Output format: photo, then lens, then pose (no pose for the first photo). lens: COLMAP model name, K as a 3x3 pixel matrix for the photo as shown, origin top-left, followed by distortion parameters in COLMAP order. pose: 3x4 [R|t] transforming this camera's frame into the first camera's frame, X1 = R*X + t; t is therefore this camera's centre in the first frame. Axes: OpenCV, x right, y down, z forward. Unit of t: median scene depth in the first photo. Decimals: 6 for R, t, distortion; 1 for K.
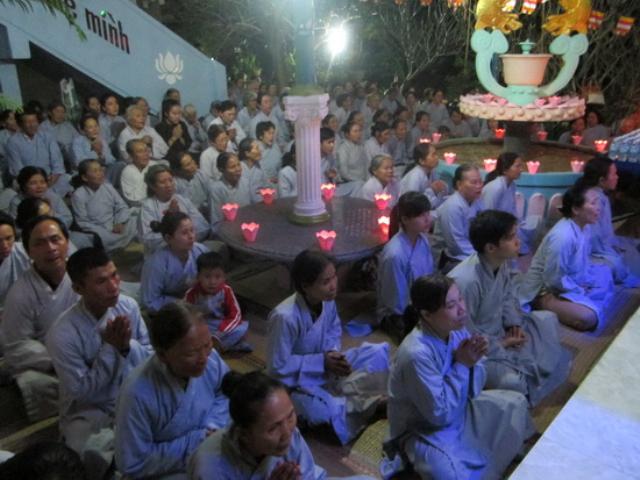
lens RADIAL K [[541.5, 0, 320.0], [0, 541.5, 240.0], [0, 0, 1]] dist [-0.038223, 0.003687]
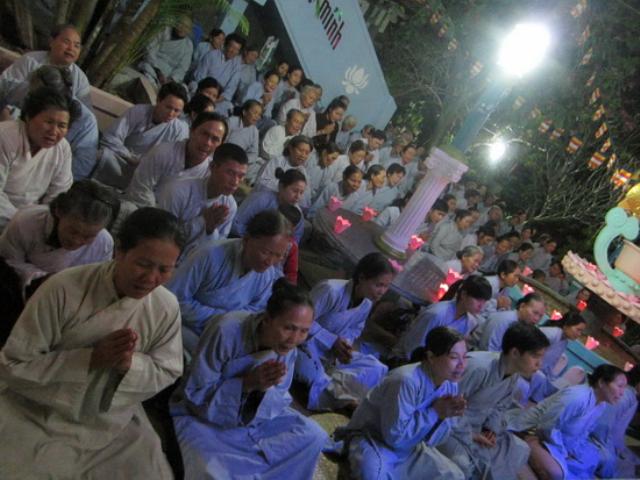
lens RADIAL K [[541.5, 0, 320.0], [0, 541.5, 240.0], [0, 0, 1]] dist [-0.038223, 0.003687]
pose [[0.804993, 0.576150, -0.141553, 0.009793], [-0.587203, 0.807806, -0.051410, 0.063771], [0.084727, 0.124505, 0.988595, -0.081866]]
